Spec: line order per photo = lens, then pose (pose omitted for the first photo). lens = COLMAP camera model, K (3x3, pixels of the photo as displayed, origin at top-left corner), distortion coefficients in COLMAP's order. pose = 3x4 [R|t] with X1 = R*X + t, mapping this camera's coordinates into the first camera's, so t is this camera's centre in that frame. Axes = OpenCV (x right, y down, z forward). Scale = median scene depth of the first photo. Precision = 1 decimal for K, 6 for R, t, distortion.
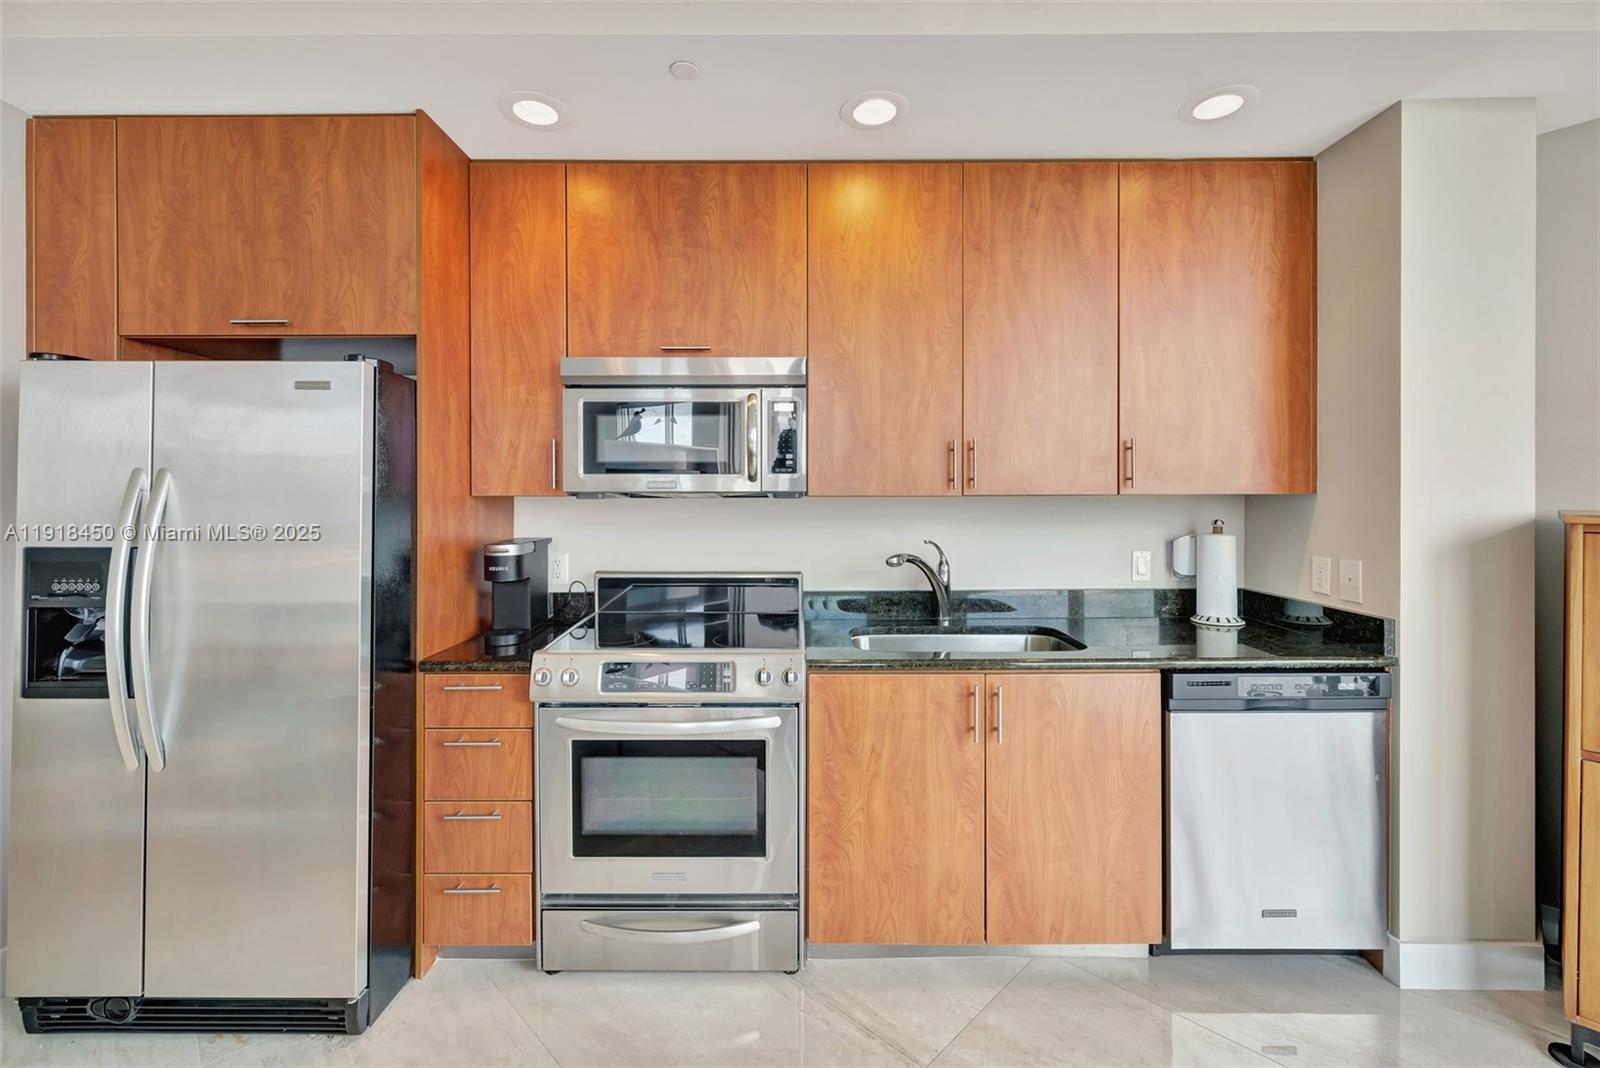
lens RADIAL K [[676.4, 0, 792.6], [0, 676.4, 498.3], [0, 0, 1]] dist [0.000748, 0.000206]
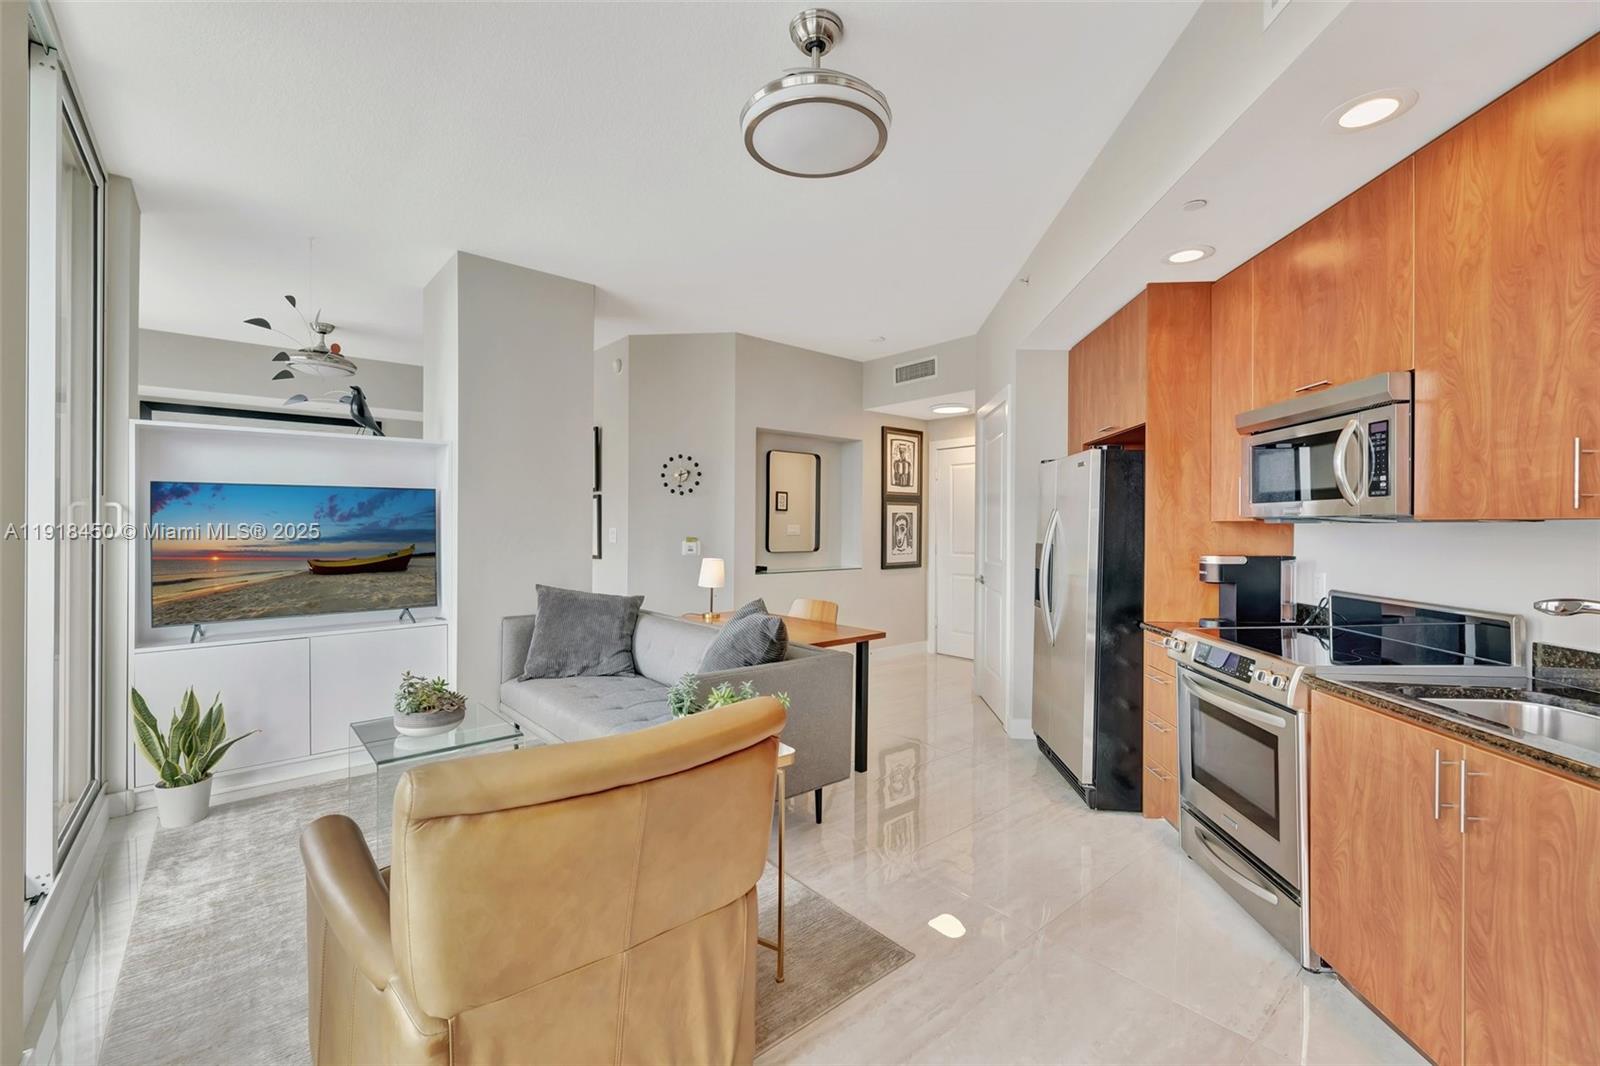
lens RADIAL K [[669.2, 0, 790.5], [0, 669.2, 518.7], [0, 0, 1]] dist [-0.002831, -0.000032]
pose [[-0.081679, -0.006761, -0.996636, 0.993486], [-0.006731, 0.999958, -0.006232, 0.006166], [0.996636, 0.006199, -0.081721, 0.244300]]
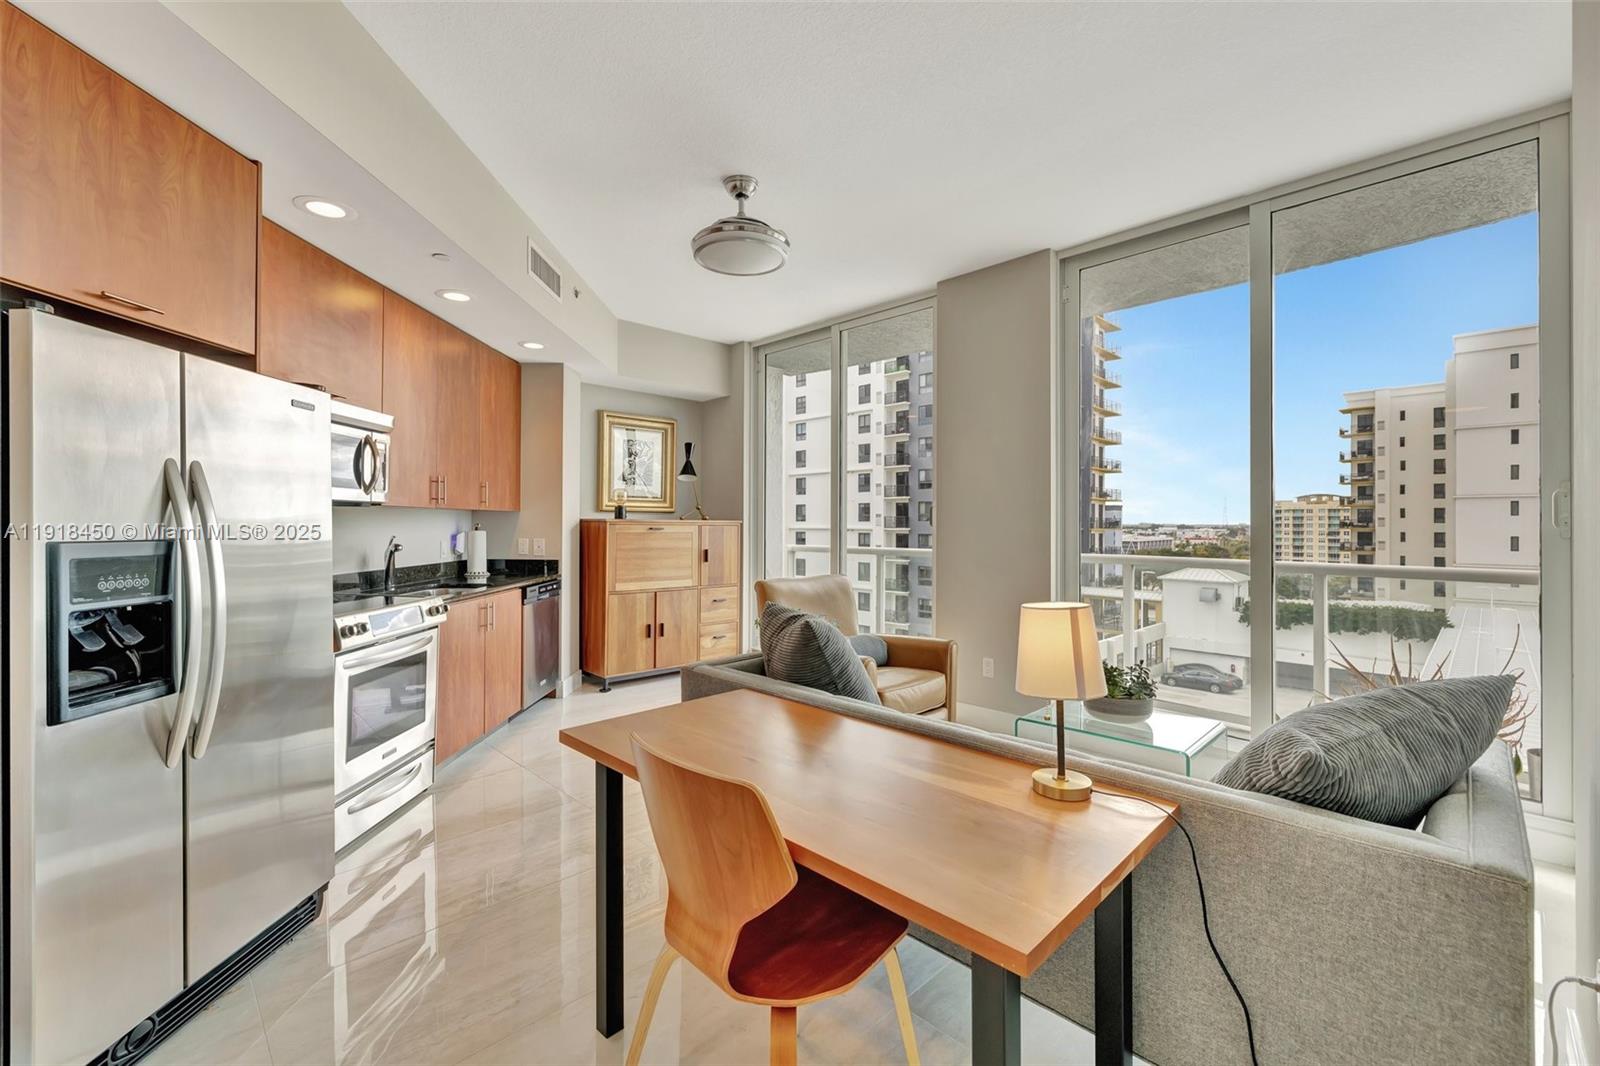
lens RADIAL K [[662.6, 0, 795.4], [0, 662.6, 523.2], [0, 0, 1]] dist [-0.001945, 0.000165]
pose [[0.003673, 0.001821, 0.999992, -1.460421], [0.000417, 0.999998, -0.001822, 0.038369], [-0.999993, 0.000424, 0.003672, 0.072079]]
